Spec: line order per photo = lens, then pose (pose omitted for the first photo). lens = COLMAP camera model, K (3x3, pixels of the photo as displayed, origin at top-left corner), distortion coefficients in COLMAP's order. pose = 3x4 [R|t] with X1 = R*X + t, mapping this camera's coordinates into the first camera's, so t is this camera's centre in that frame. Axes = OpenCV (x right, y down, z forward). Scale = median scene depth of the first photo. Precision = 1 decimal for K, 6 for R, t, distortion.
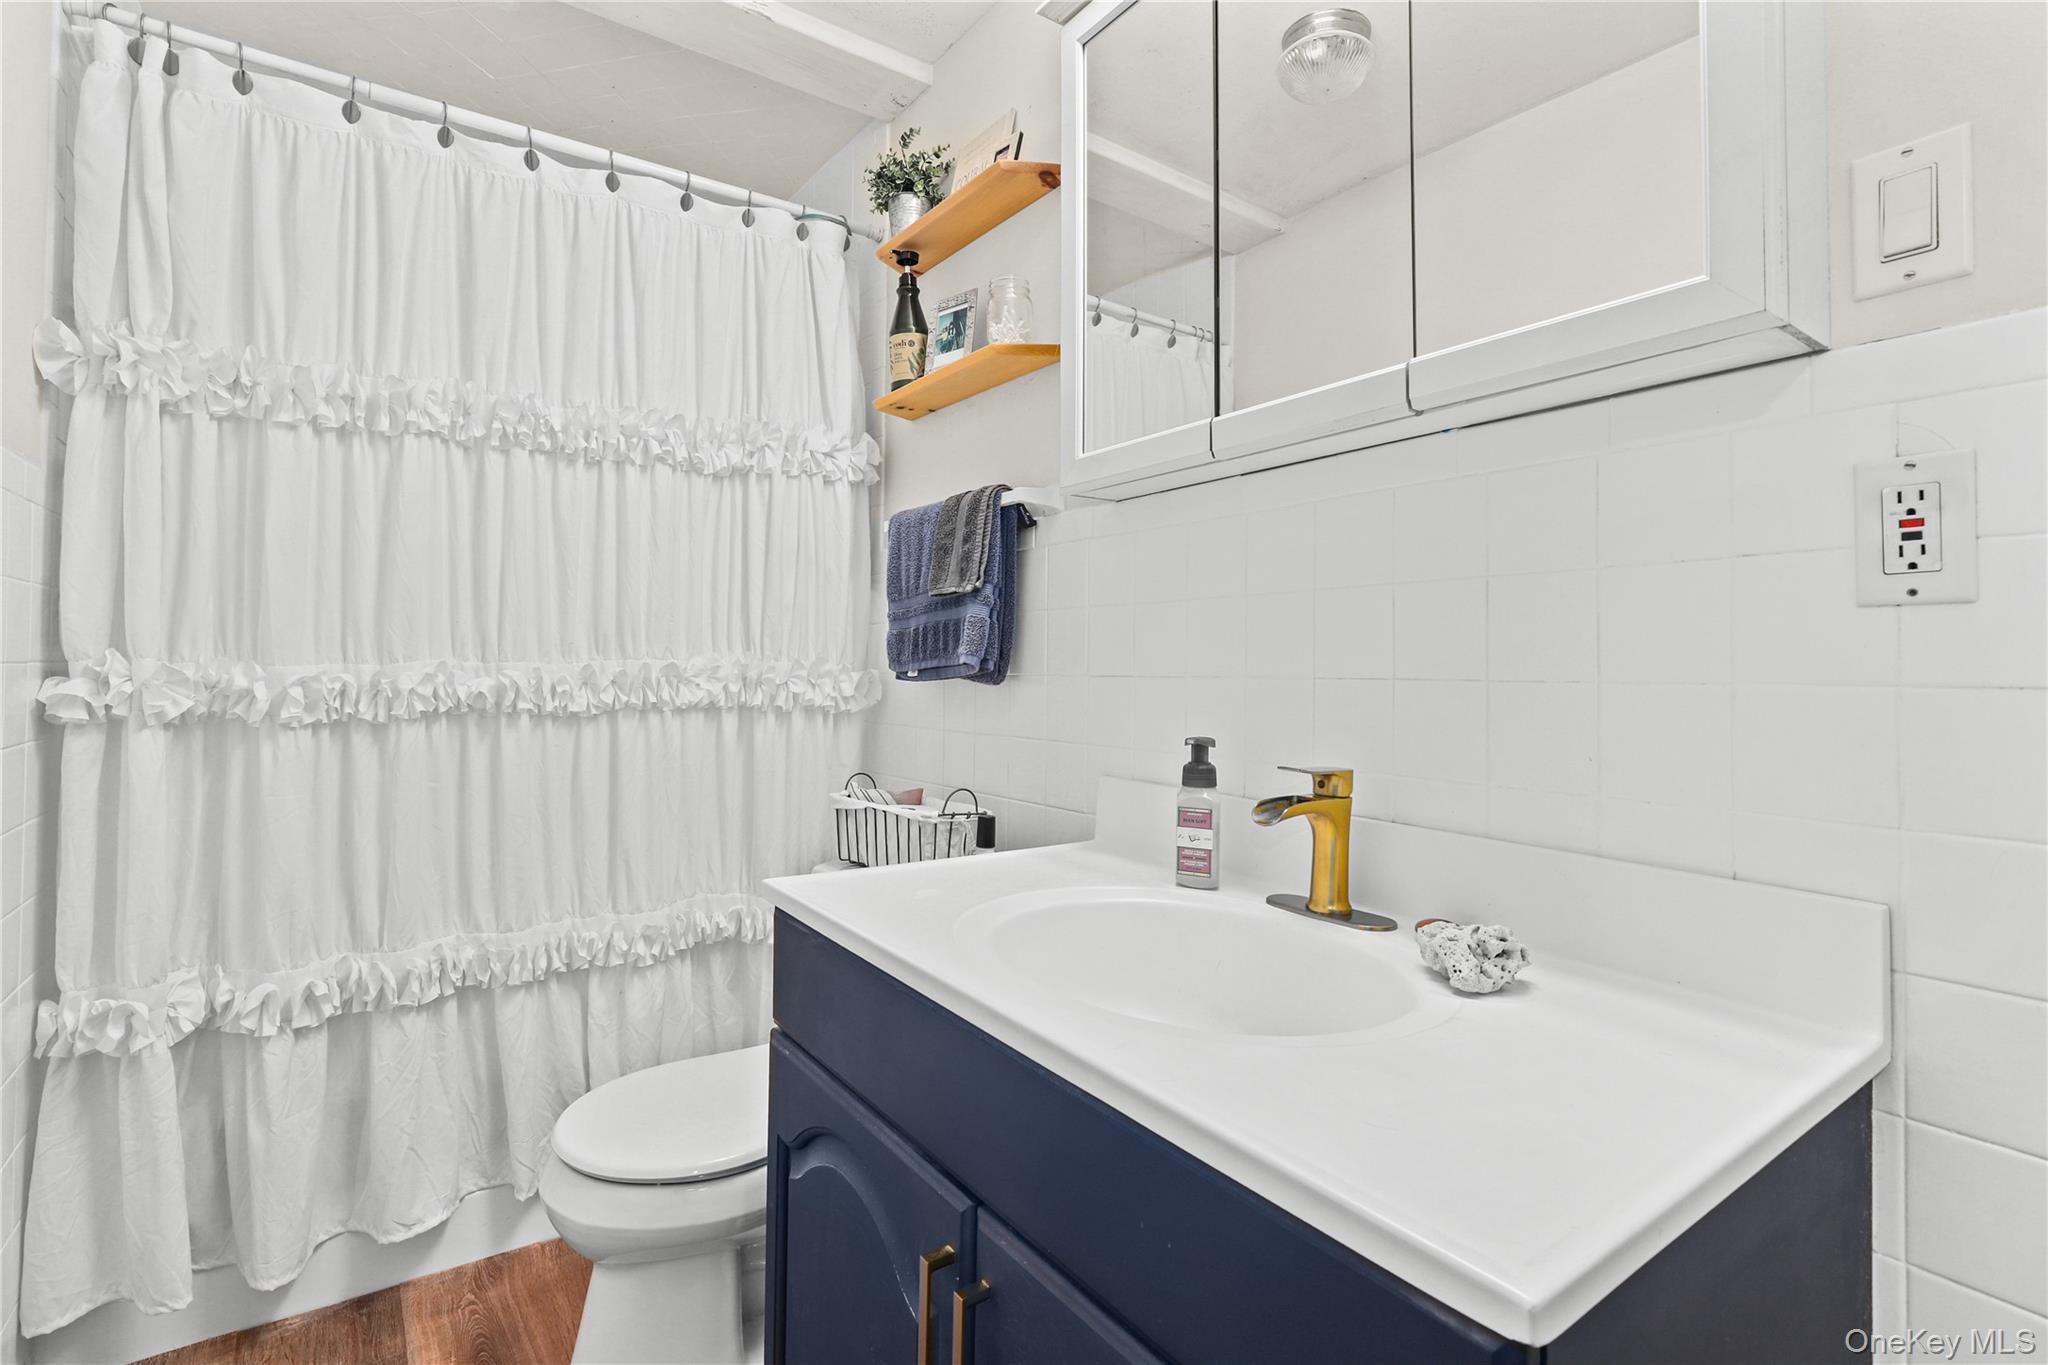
lens RADIAL K [[945.8, 0, 1019.5], [0, 945.8, 630.5], [0, 0, 1]] dist [-0.029275, 0.007681]
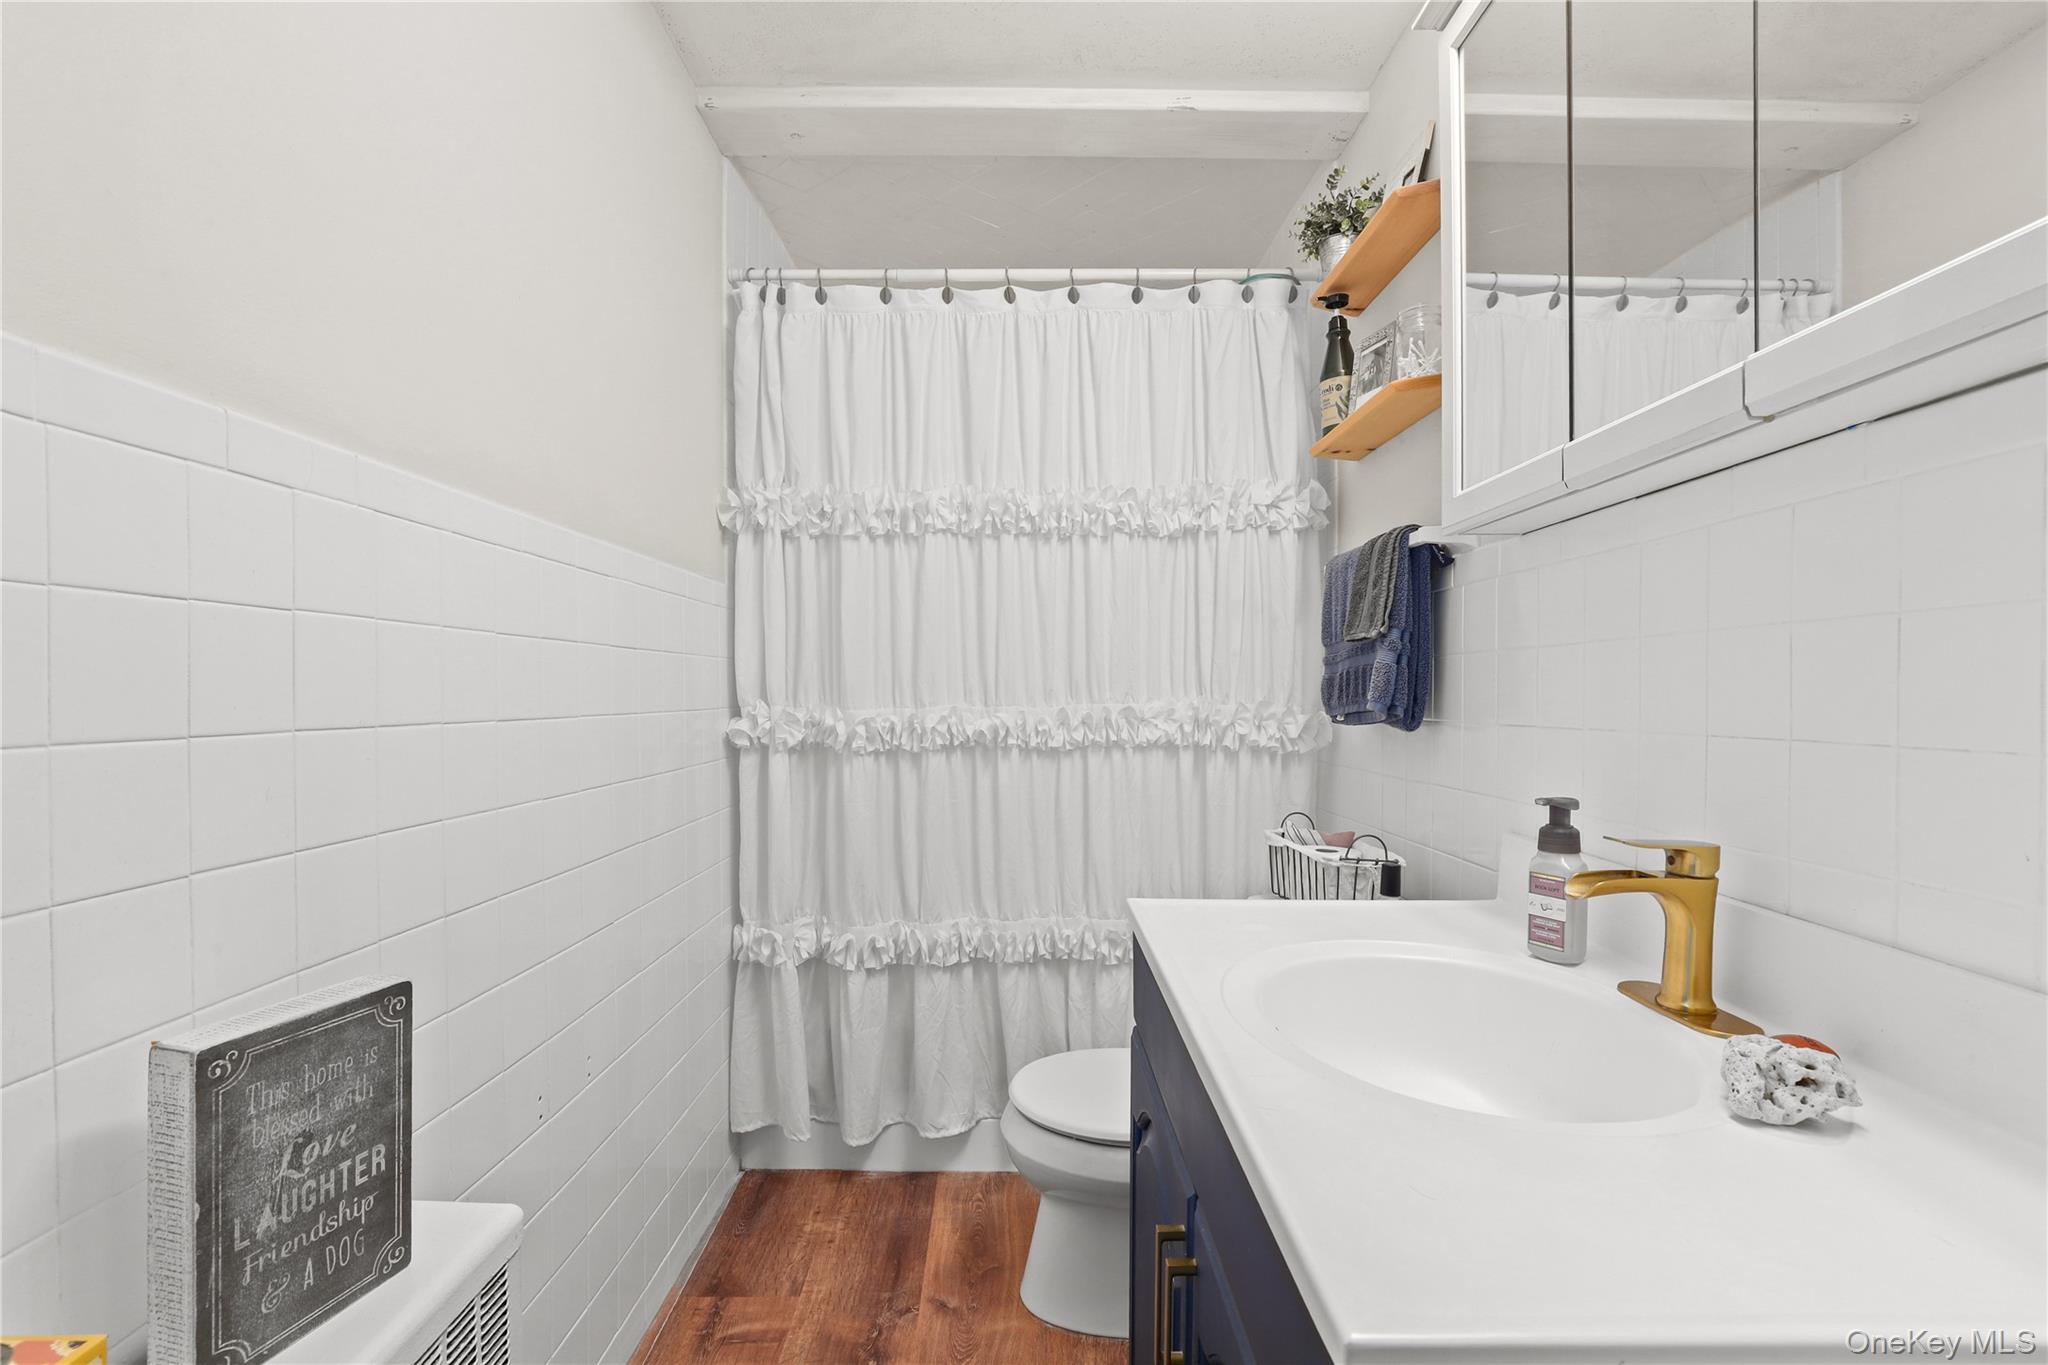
lens RADIAL K [[941.1, 0, 1027.2], [0, 941.1, 693.3], [0, 0, 1]] dist [-0.025748, -0.000133]
pose [[0.826728, -0.004440, -0.562585, 0.204746], [0.022974, 0.999401, 0.025873, -0.016861], [0.562133, -0.034315, 0.826335, -0.019799]]
